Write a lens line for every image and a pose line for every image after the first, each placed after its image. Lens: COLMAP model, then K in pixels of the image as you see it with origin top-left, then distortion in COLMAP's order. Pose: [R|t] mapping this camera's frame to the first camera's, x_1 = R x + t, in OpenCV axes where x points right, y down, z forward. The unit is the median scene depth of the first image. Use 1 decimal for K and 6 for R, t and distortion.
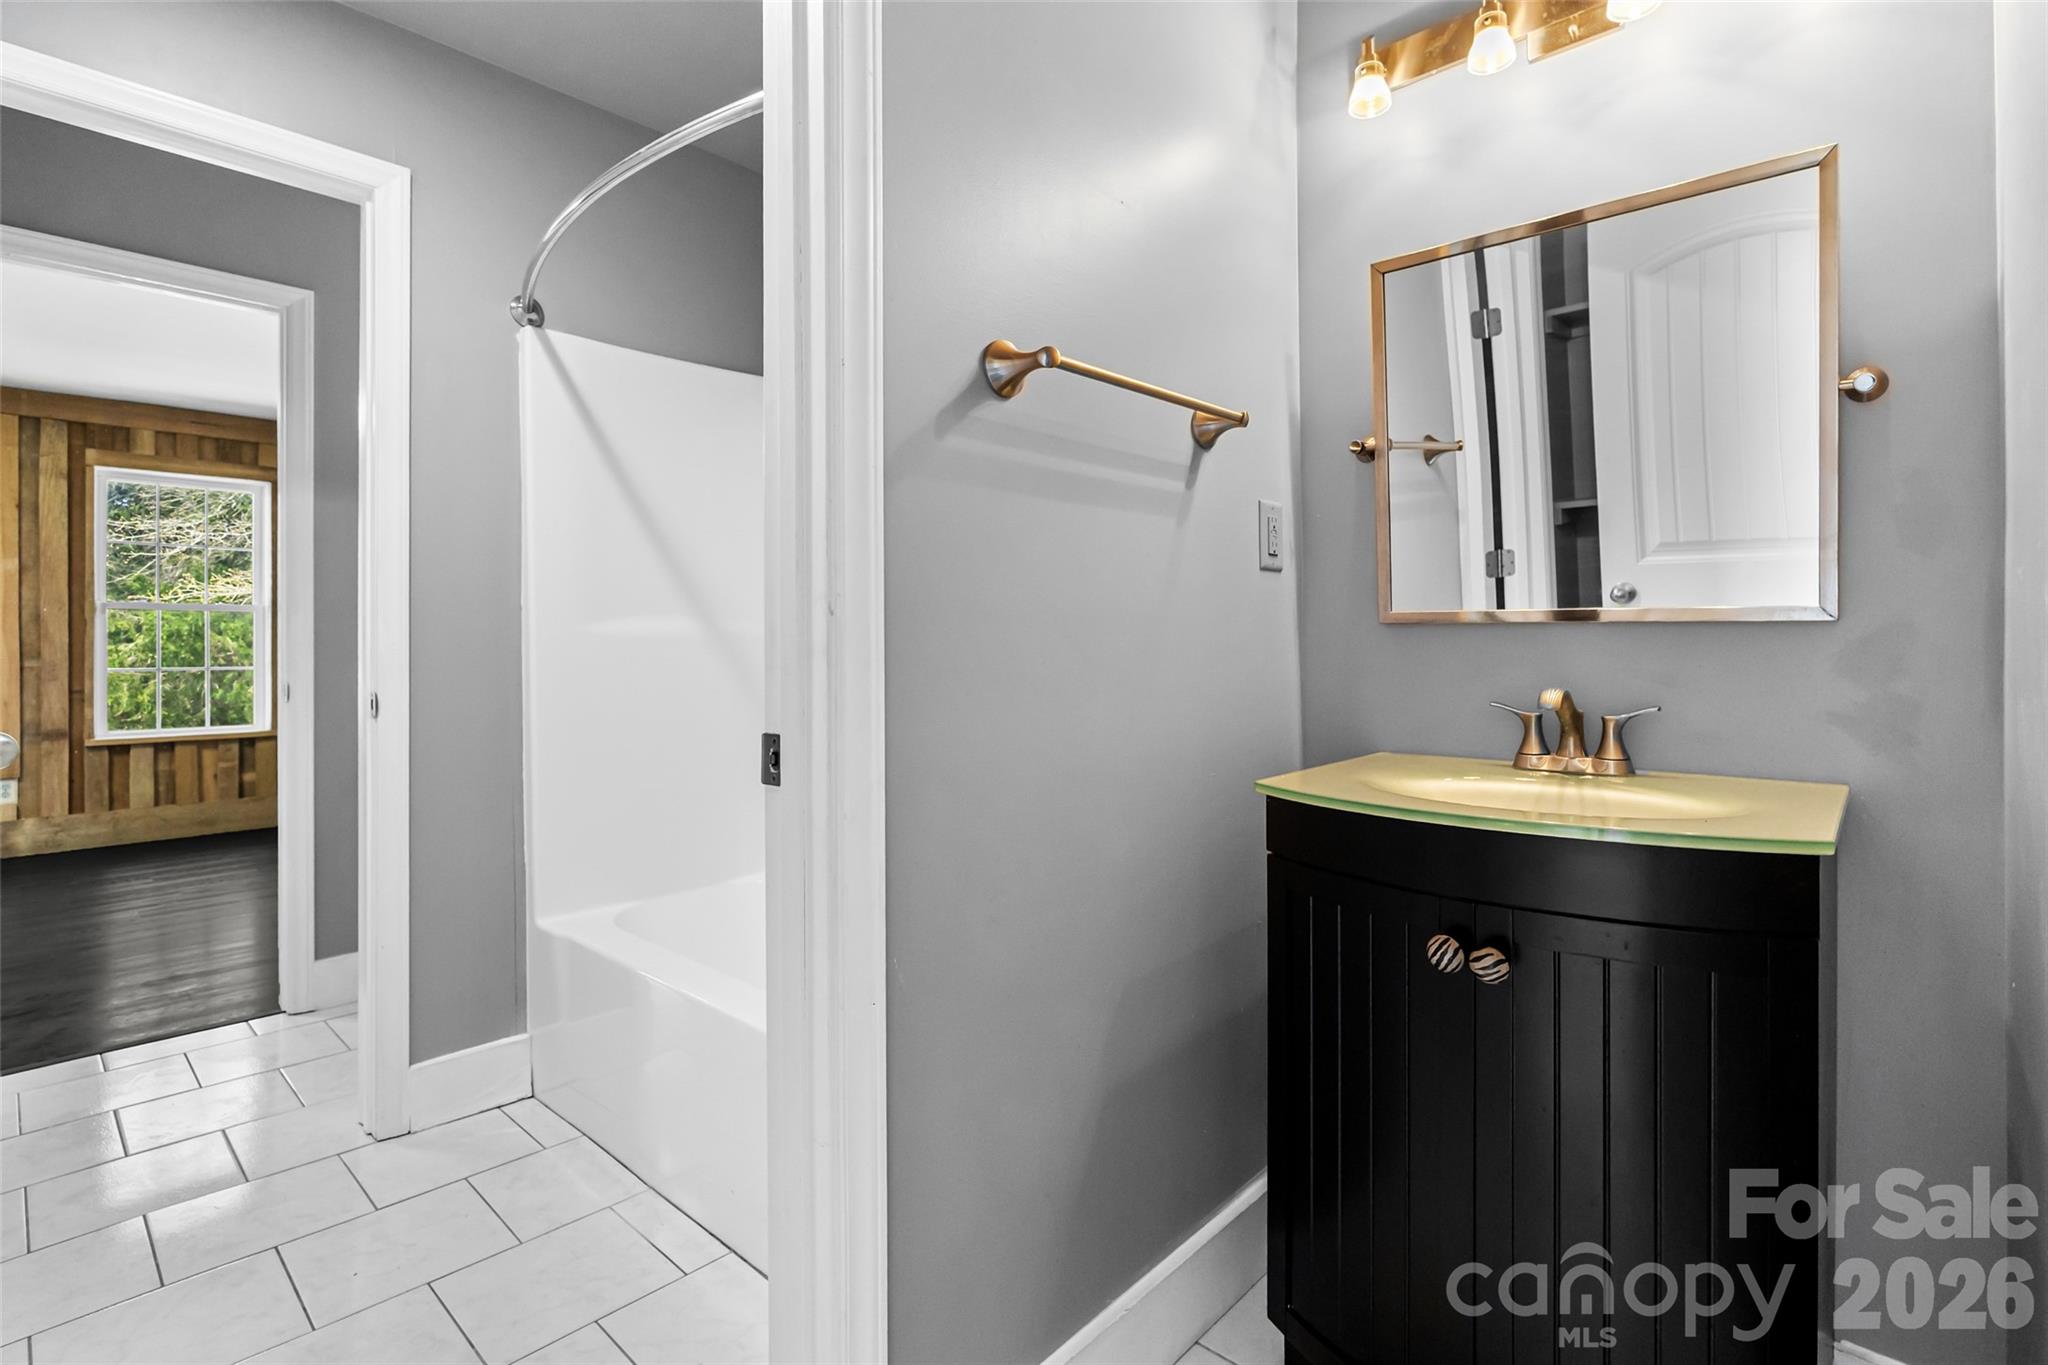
lens RADIAL K [[959.7, 0, 1030.9], [0, 959.7, 642.4], [0, 0, 1]] dist [-0.008942, 0.000432]
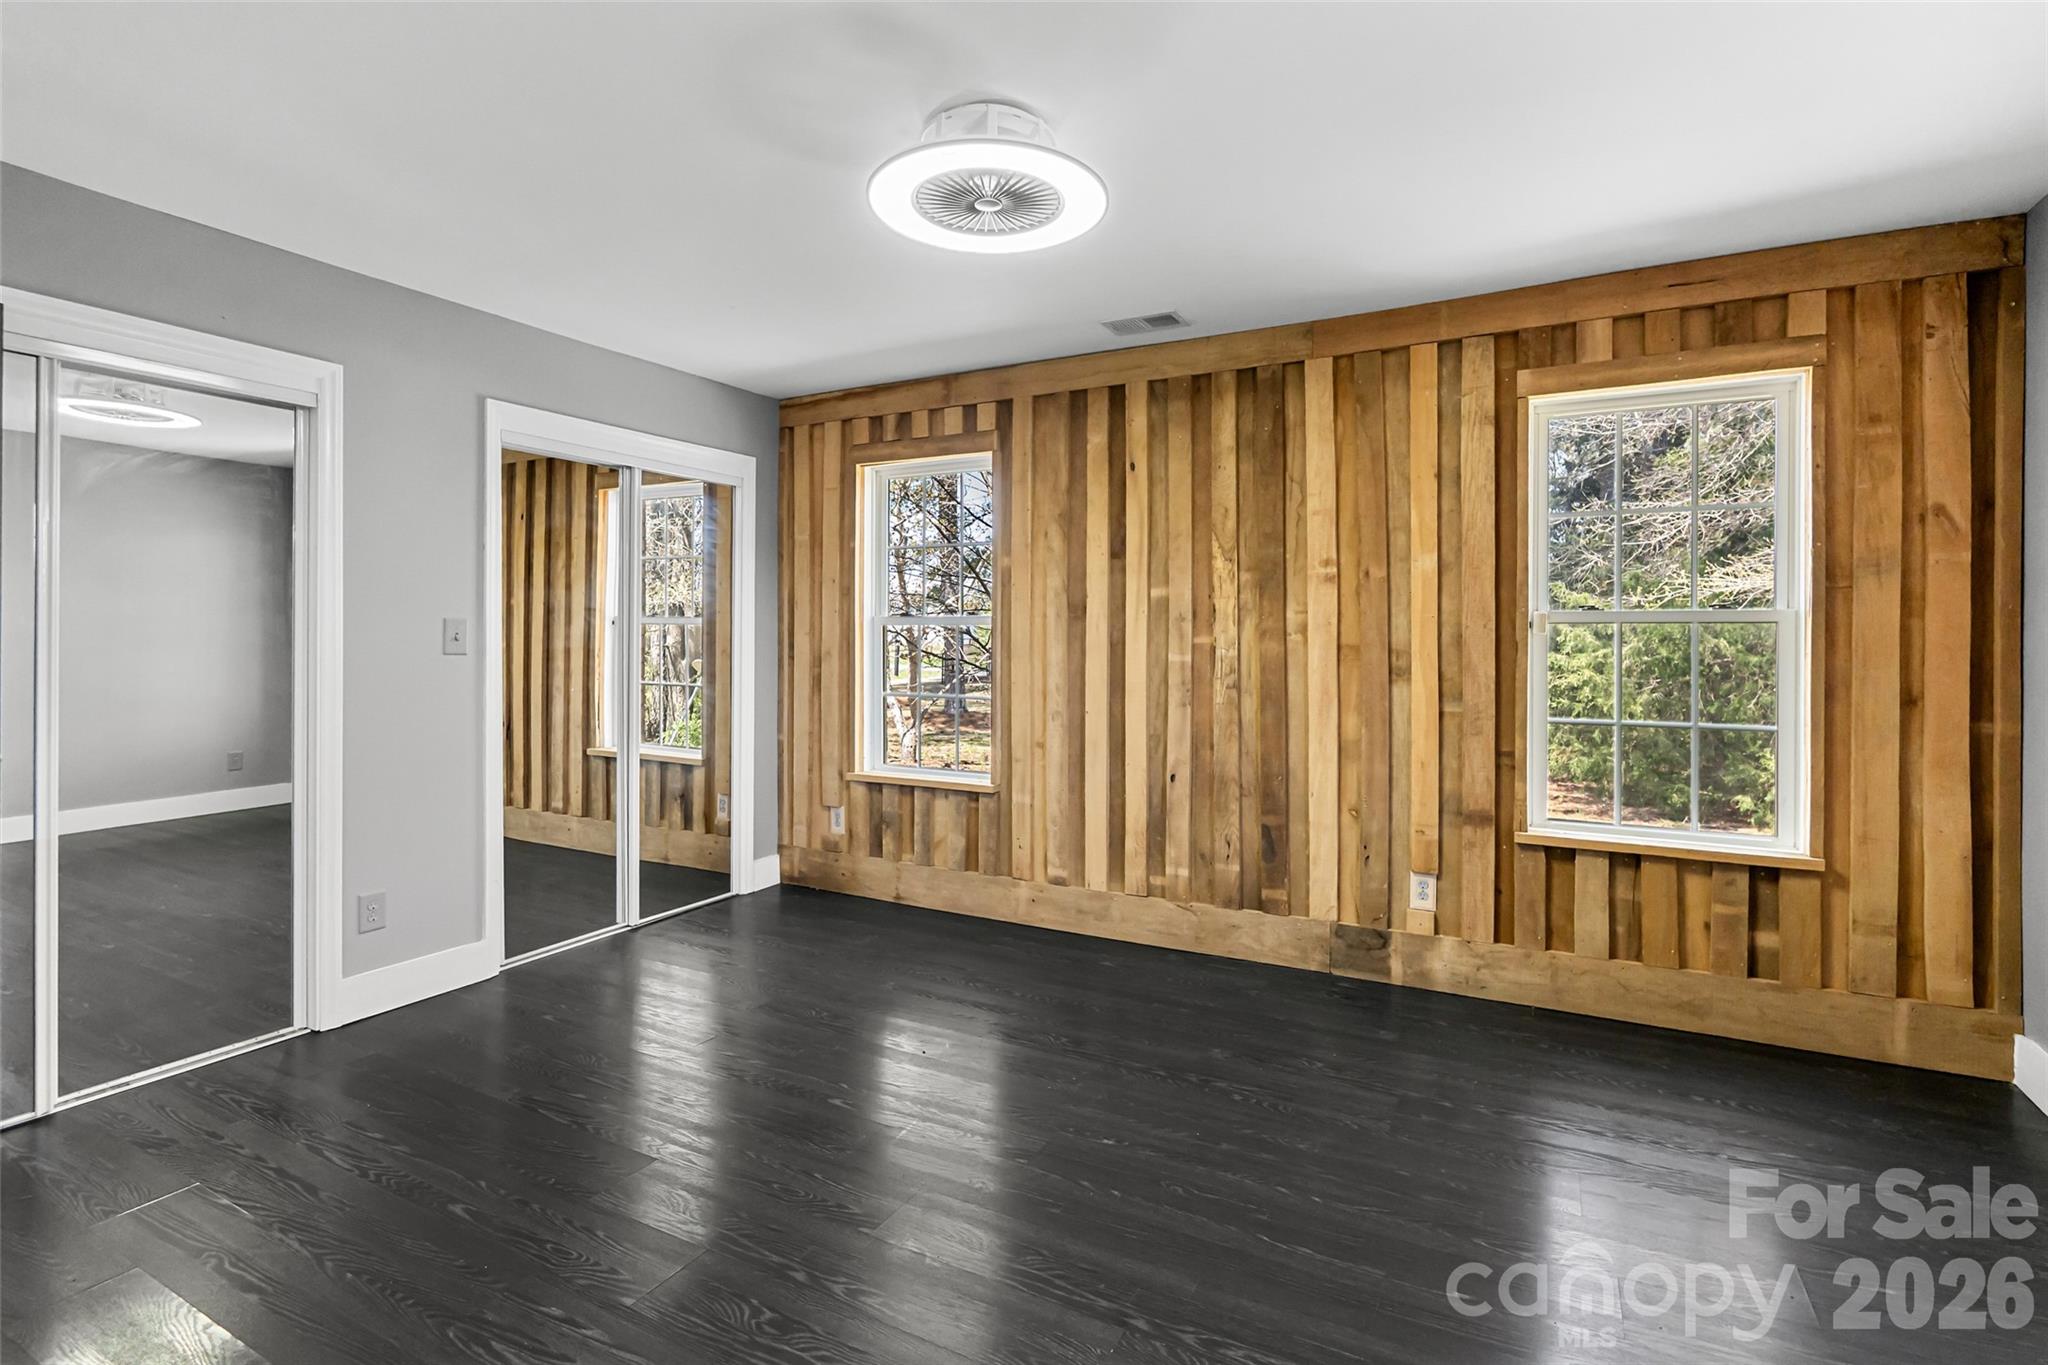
lens RADIAL K [[959.7, 0, 1030.9], [0, 959.7, 642.4], [0, 0, 1]] dist [-0.008942, 0.000432]
pose [[0.242365, 0.007498, -0.970156, -0.449348], [0.000641, 0.999969, 0.007889, -0.028457], [0.970185, -0.002534, 0.242353, 0.526887]]
